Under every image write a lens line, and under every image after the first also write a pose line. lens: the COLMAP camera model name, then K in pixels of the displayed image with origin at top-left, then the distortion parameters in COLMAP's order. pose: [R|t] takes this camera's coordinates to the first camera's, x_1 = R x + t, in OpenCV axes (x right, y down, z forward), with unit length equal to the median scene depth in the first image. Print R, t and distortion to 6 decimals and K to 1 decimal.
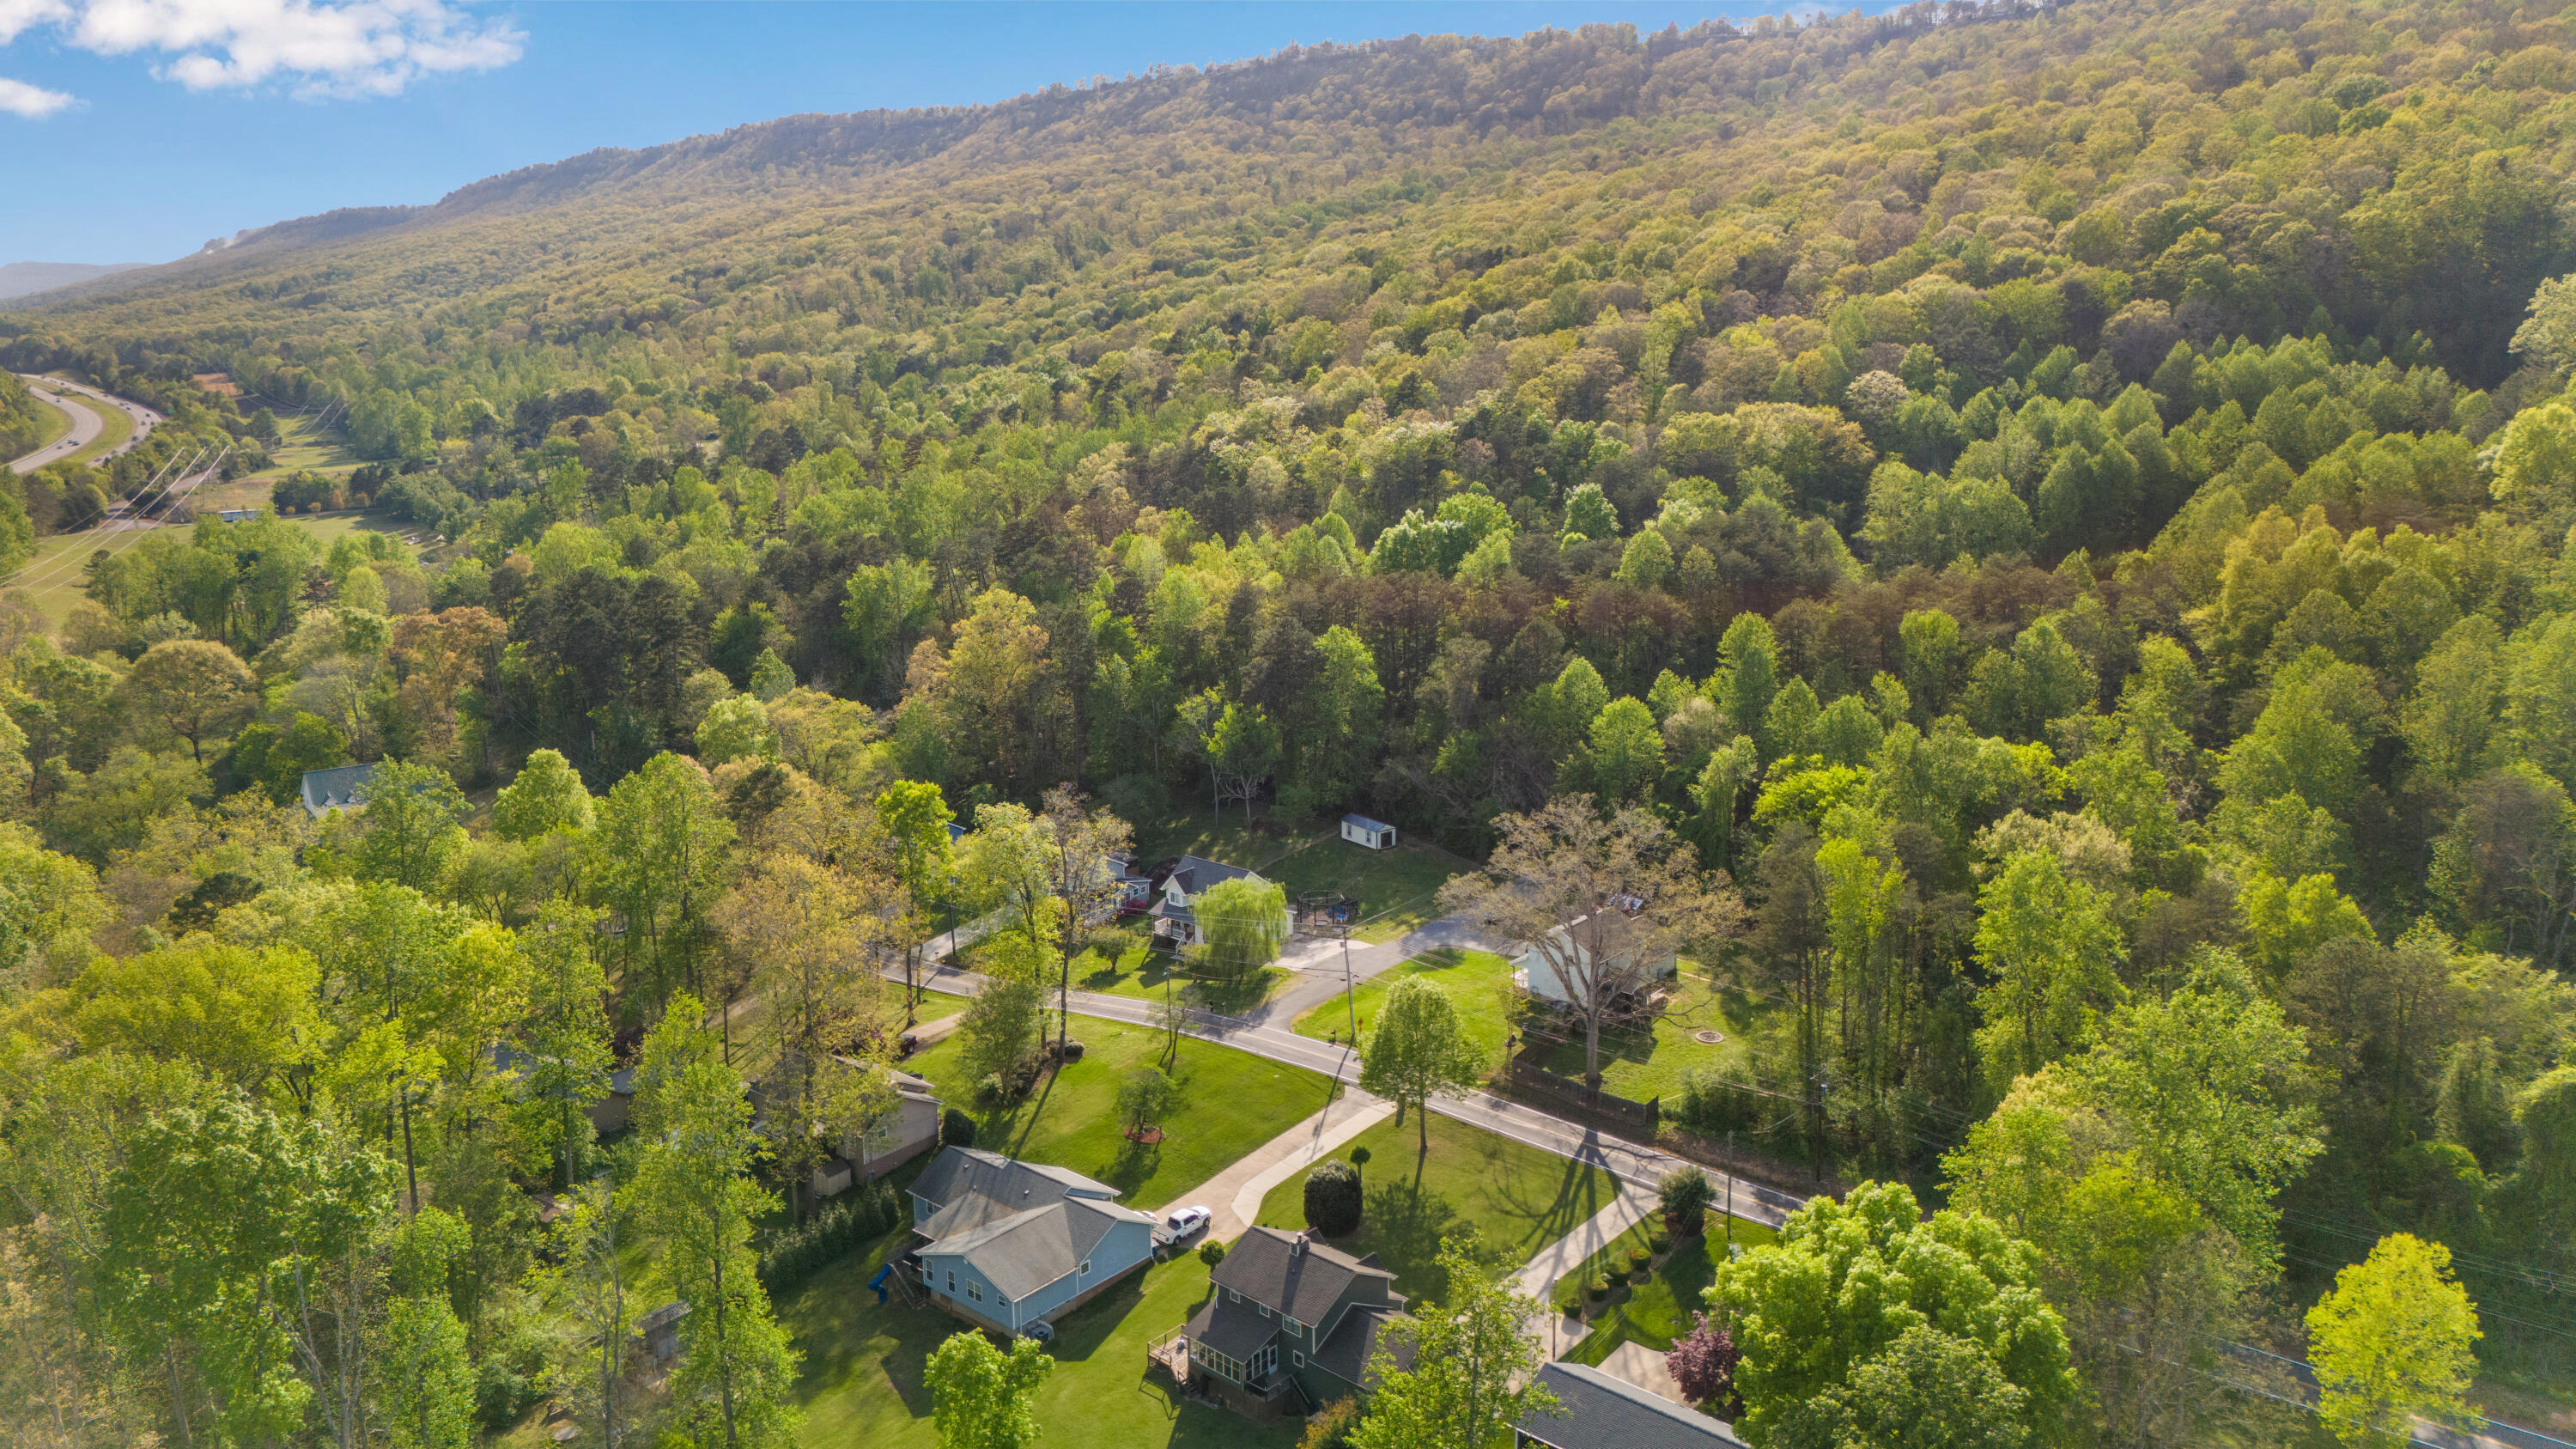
lens RADIAL K [[1956.0, 0, 1289.5], [0, 1956.0, 730.0], [0, 0, 1]] dist [0.037913, -0.006611]
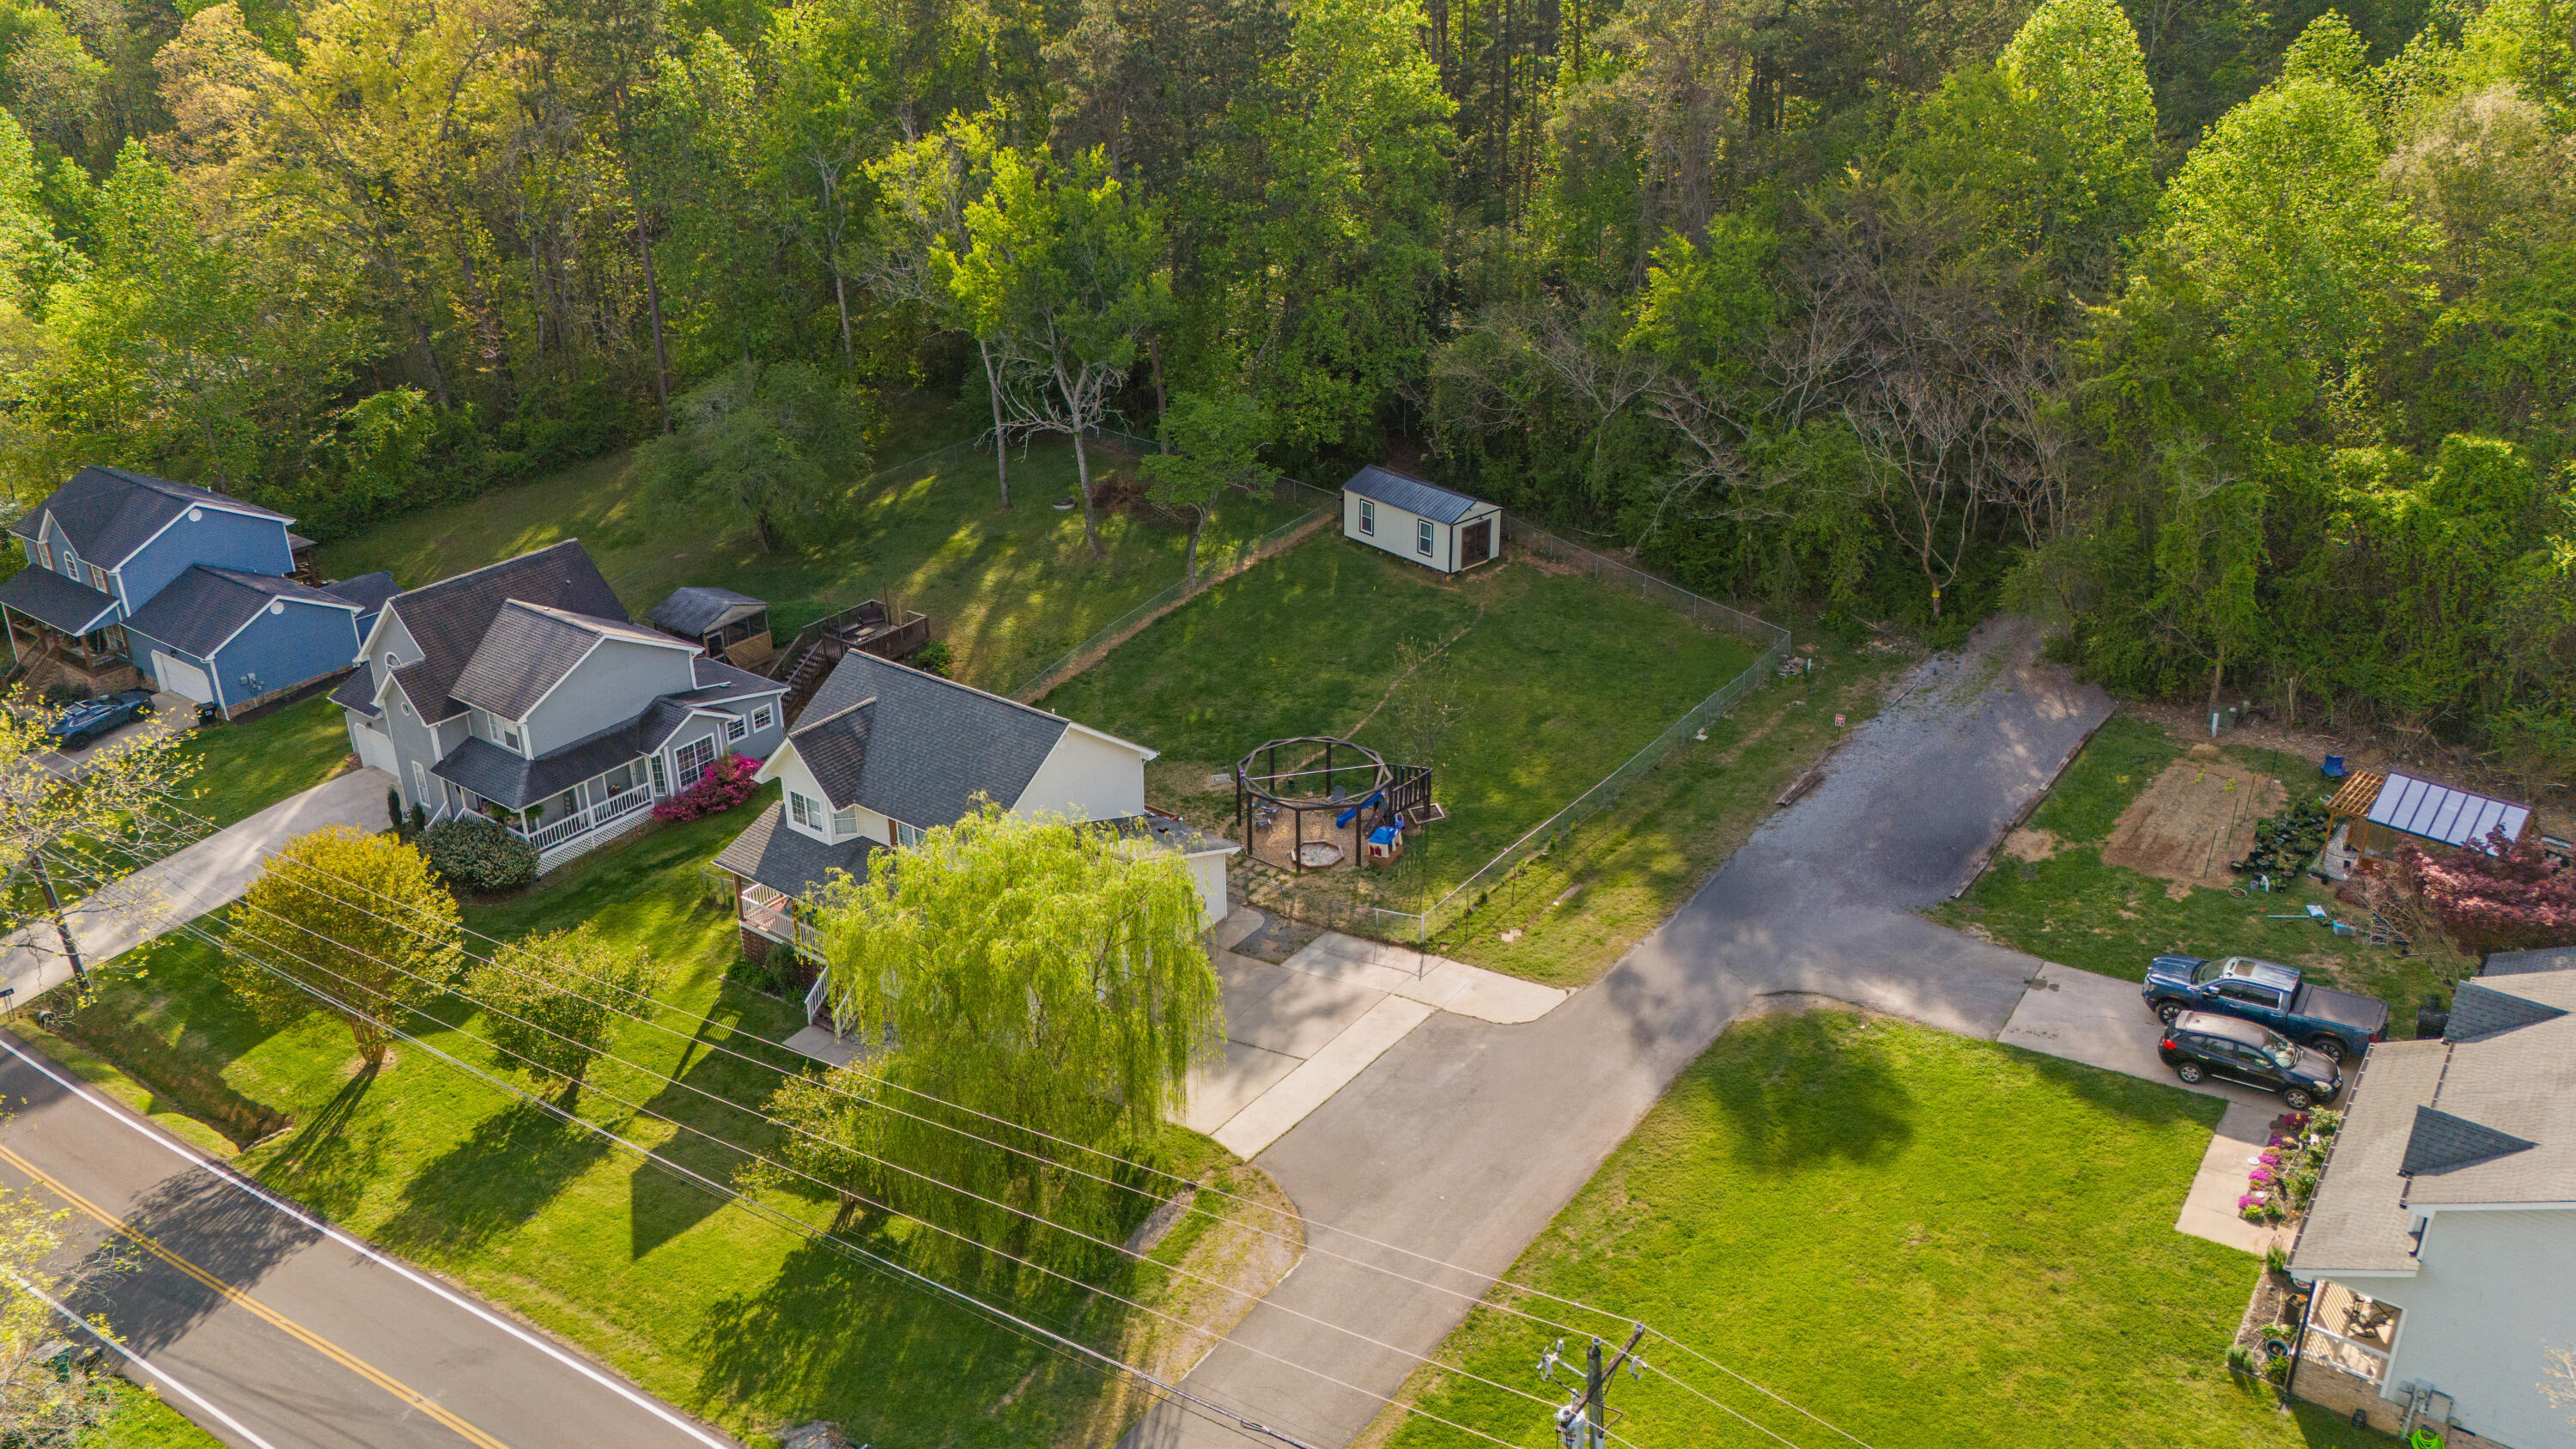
lens RADIAL K [[1956.0, 0, 1300.5], [0, 1956.0, 712.7], [0, 0, 1]] dist [0.037913, -0.006611]
pose [[0.998251, -0.026999, 0.052592, -0.001196], [0.015637, 0.978526, 0.205529, 0.012860], [-0.057012, -0.204347, 0.977237, 0.647083]]
